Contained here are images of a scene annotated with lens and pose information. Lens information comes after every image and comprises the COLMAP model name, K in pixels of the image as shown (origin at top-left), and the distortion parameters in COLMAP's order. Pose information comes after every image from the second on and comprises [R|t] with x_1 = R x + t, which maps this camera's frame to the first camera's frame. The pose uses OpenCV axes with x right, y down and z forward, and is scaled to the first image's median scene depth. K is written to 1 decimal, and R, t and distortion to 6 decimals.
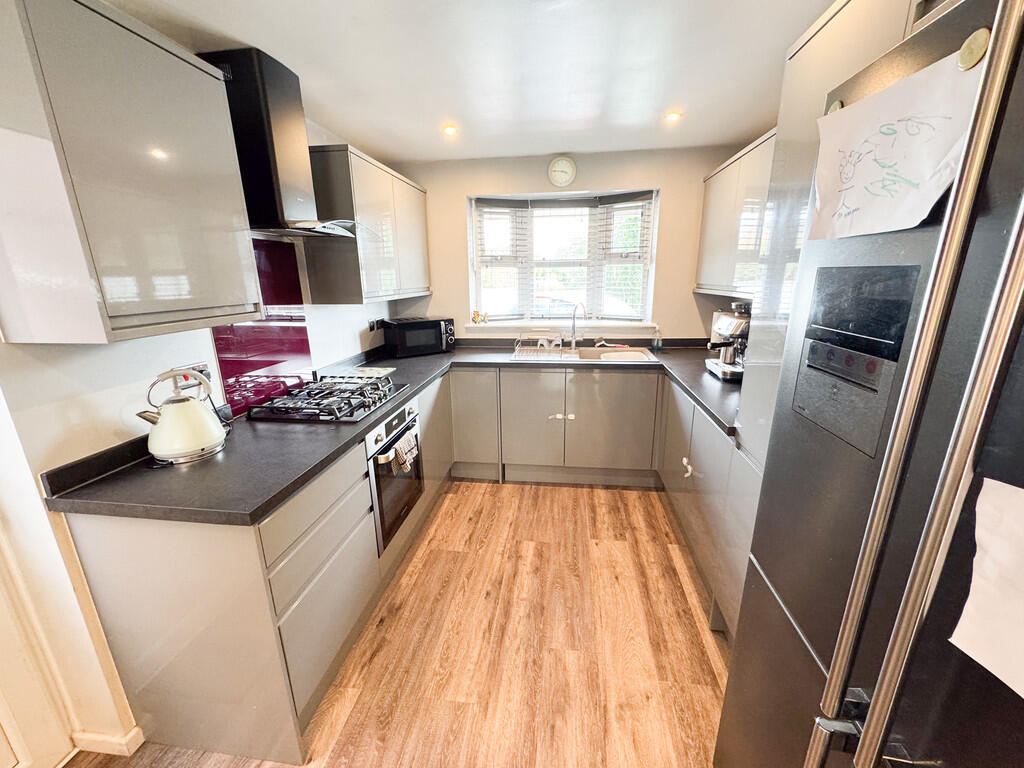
lens RADIAL K [[409.4, 0, 512.0], [0, 409.4, 384.0], [0, 0, 1]] dist [0.001486, 0.000203]
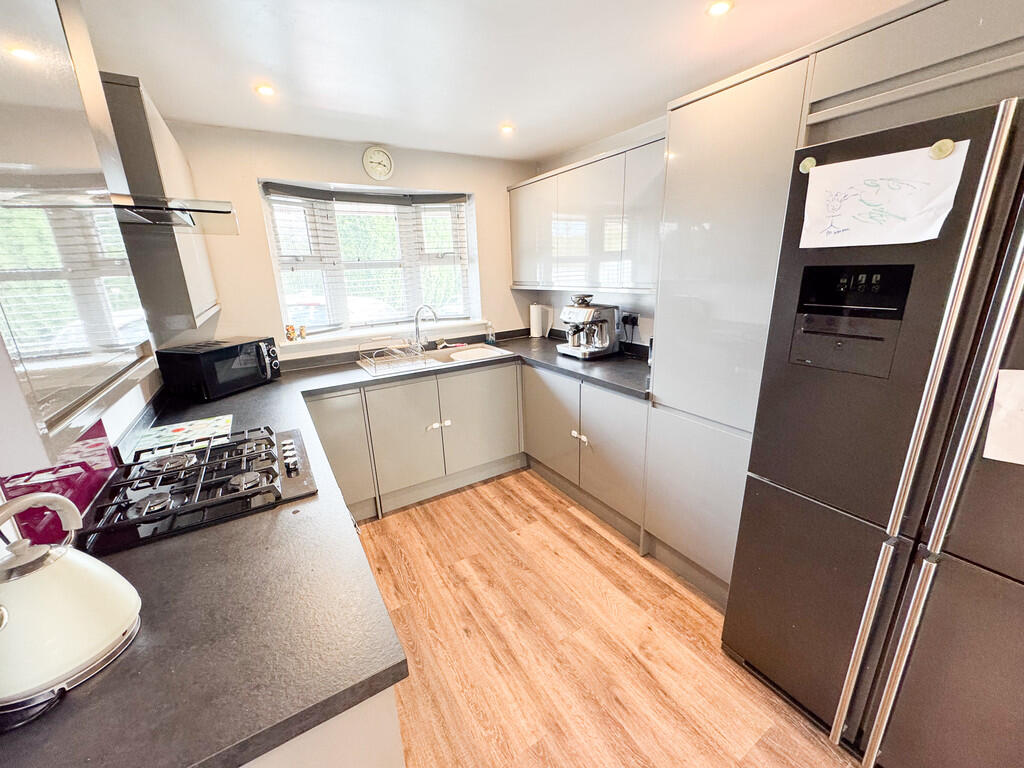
lens RADIAL K [[409.4, 0, 512.0], [0, 409.4, 384.0], [0, 0, 1]] dist [0.001486, 0.000203]
pose [[0.777153, -0.184527, 0.601650, -0.346028], [0.184345, 0.980859, 0.062712, -0.048791], [-0.601706, 0.062174, 0.796294, 0.152219]]
